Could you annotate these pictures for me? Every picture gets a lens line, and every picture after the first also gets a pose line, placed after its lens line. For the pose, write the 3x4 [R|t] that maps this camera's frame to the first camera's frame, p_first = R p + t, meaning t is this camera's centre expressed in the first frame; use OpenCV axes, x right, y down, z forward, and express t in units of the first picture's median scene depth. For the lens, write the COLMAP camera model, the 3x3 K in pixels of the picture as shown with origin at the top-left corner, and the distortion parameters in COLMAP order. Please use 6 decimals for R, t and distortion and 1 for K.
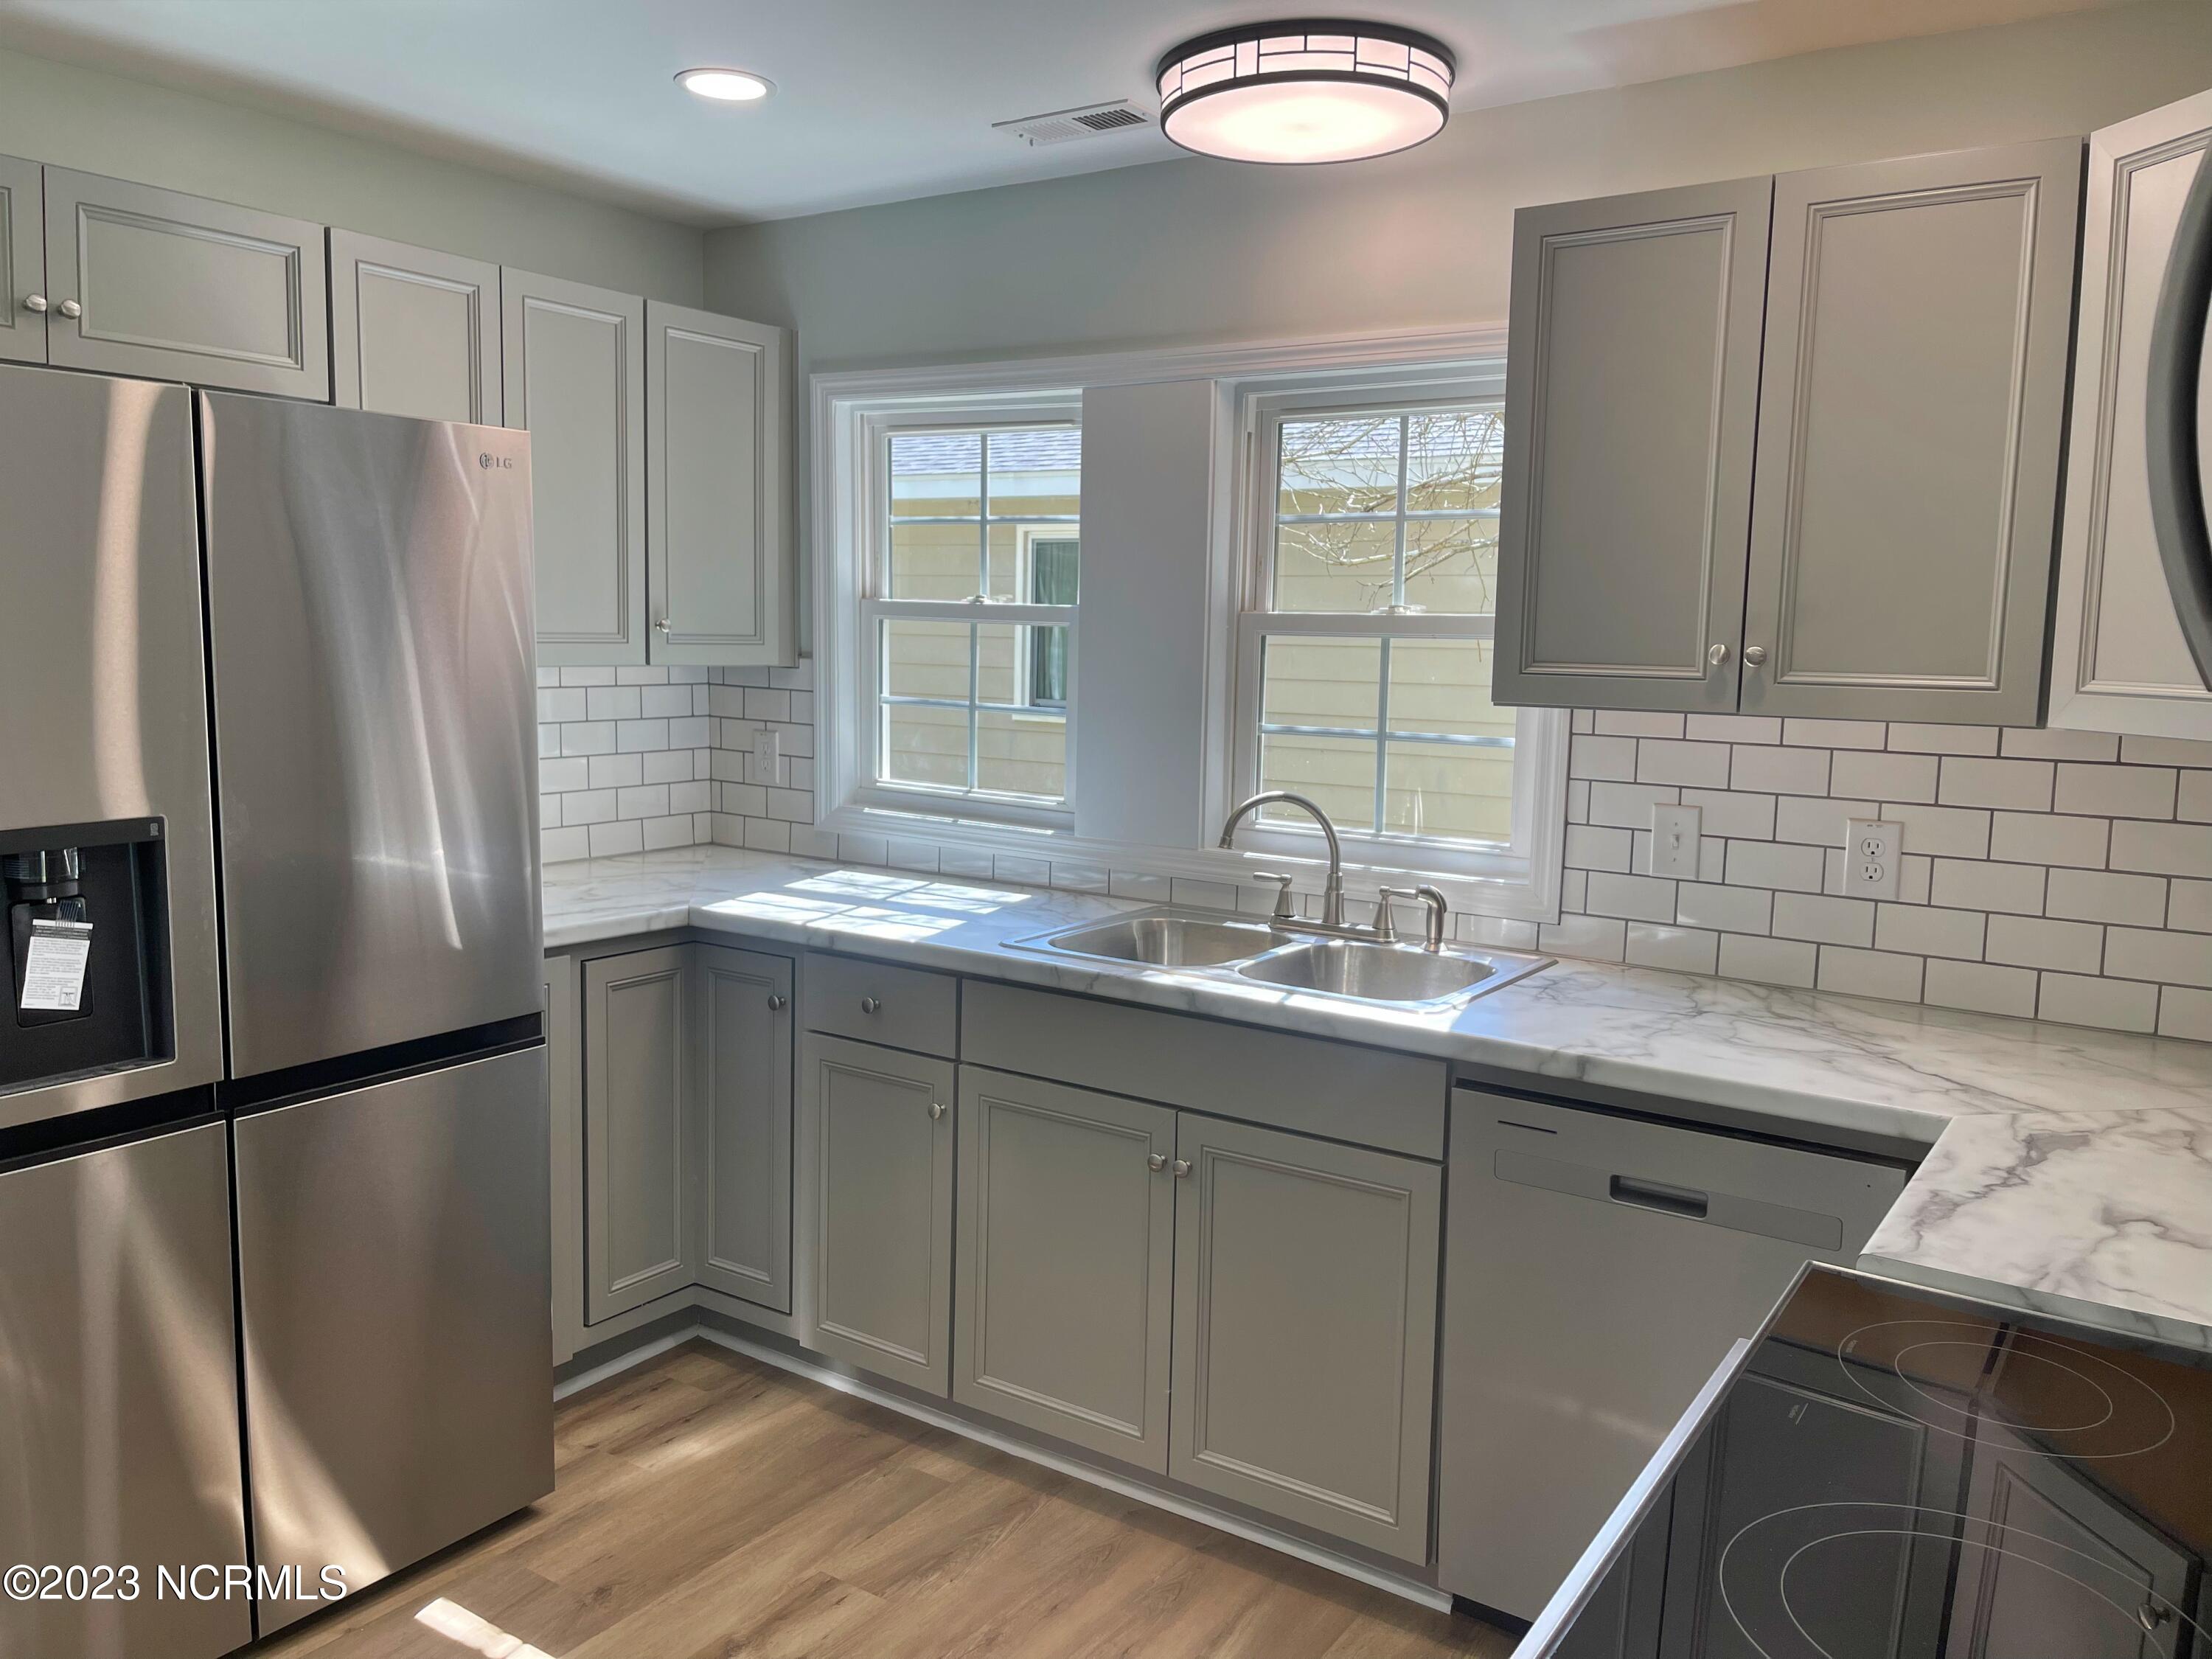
lens RADIAL K [[1665.7, 0, 1108.6], [0, 1665.7, 819.4], [0, 0, 1]] dist [0.066690, -0.087178]
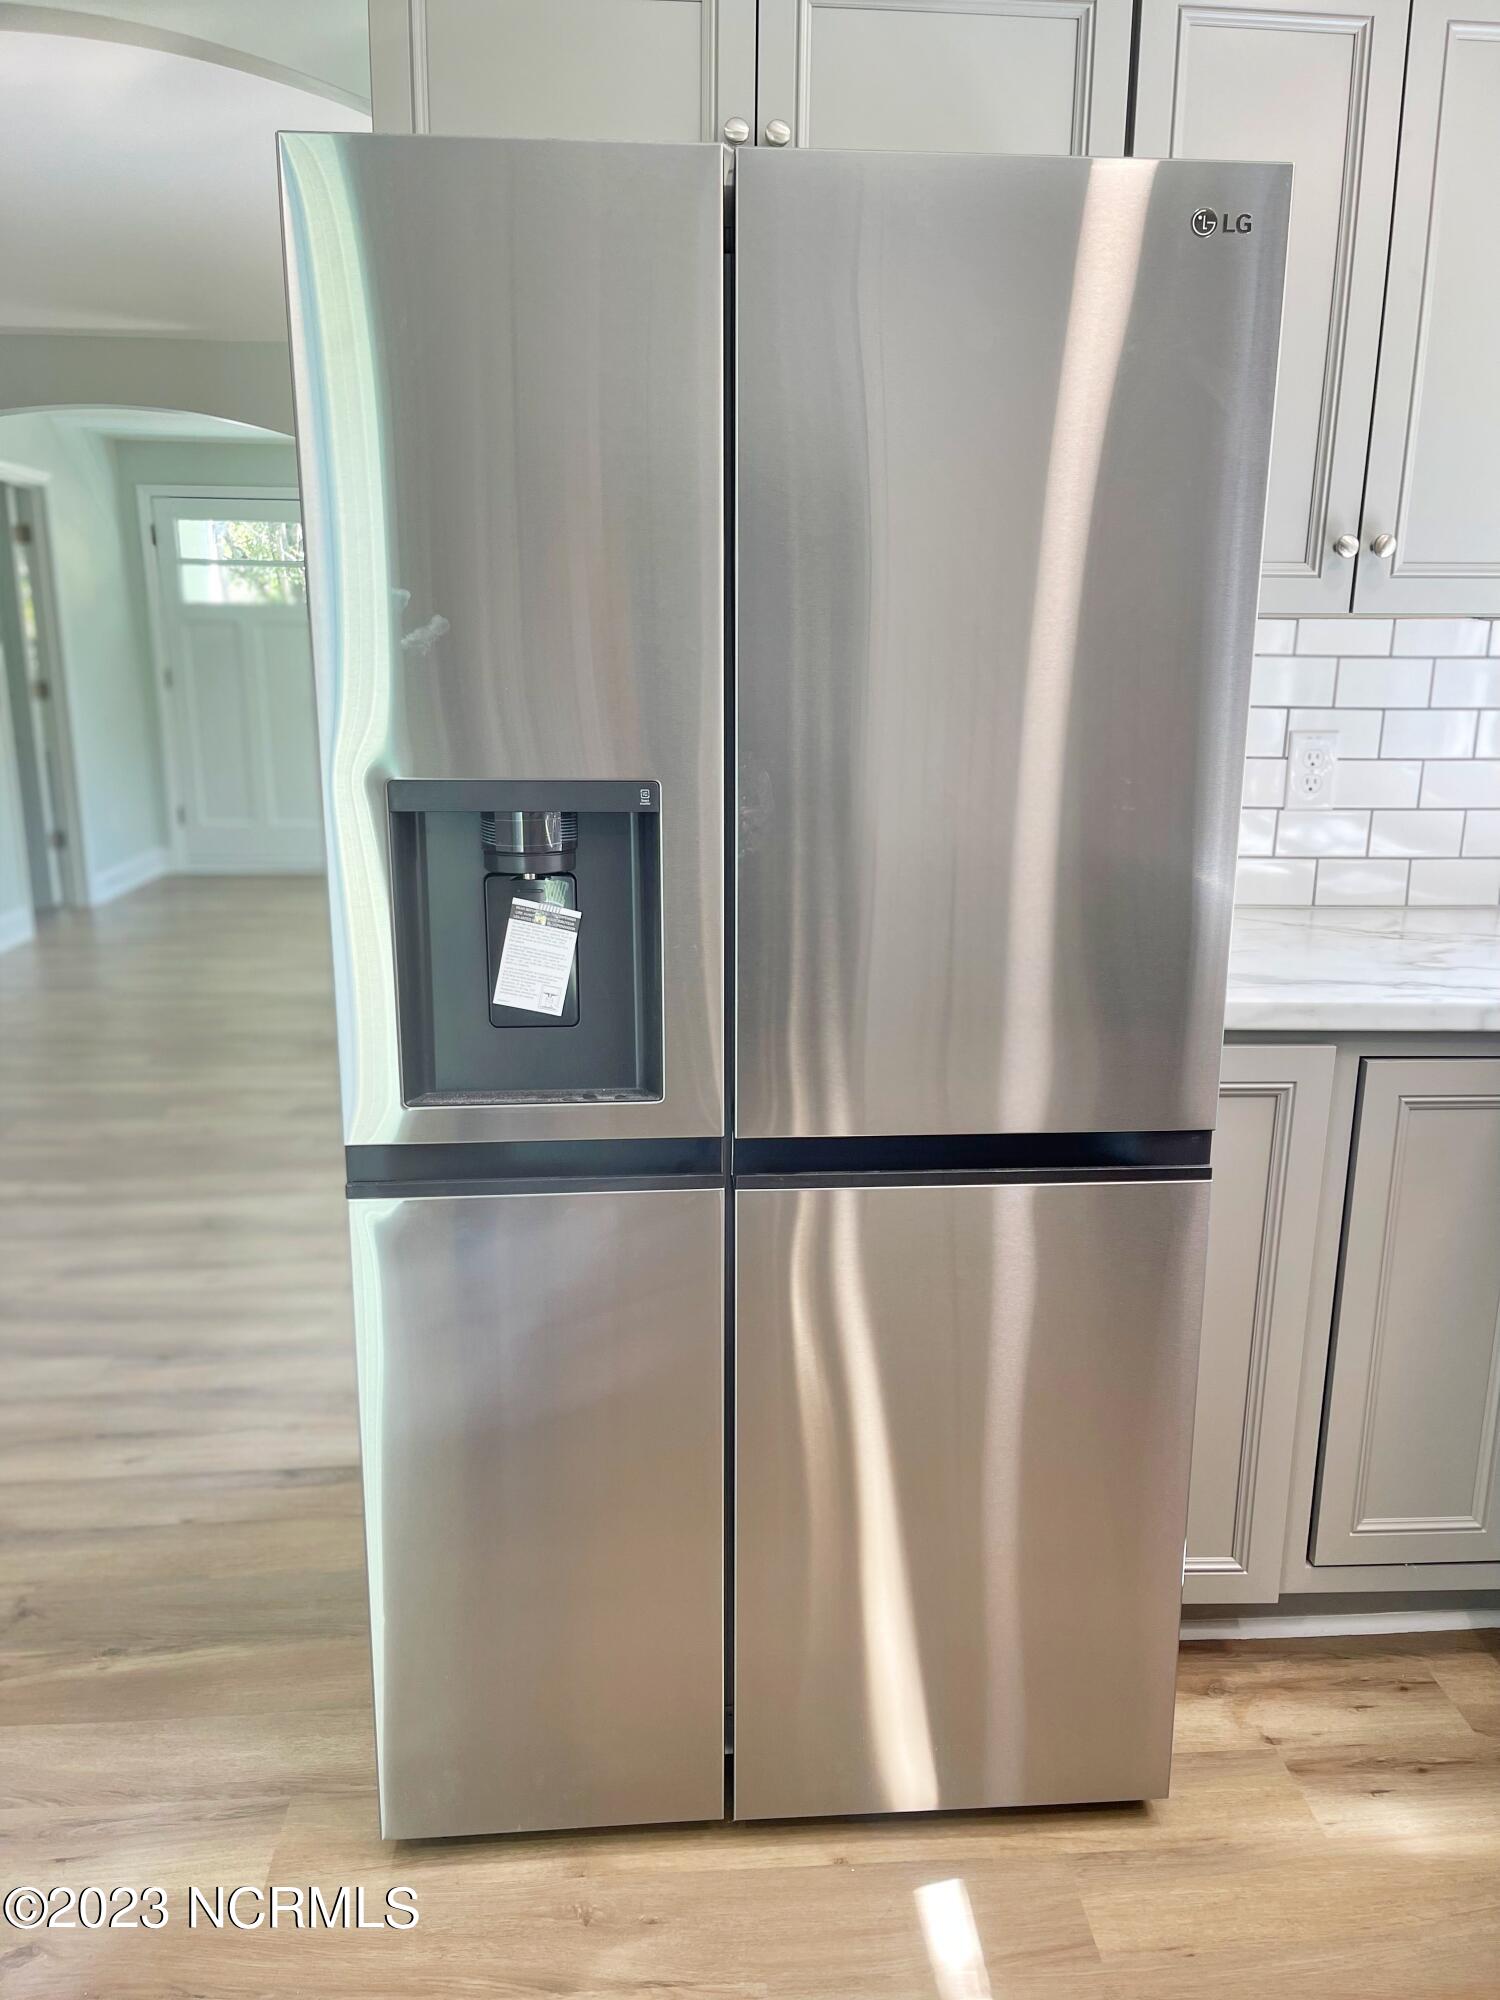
lens RADIAL K [[1506.0, 0, 758.5], [0, 1506.0, 1002.7], [0, 0, 1]] dist [0.066690, -0.087178]
pose [[0.618085, 0.168623, -0.767813, -0.003384], [-0.086102, 0.985369, 0.147090, -0.005498], [0.781382, -0.024804, 0.623560, 0.495742]]
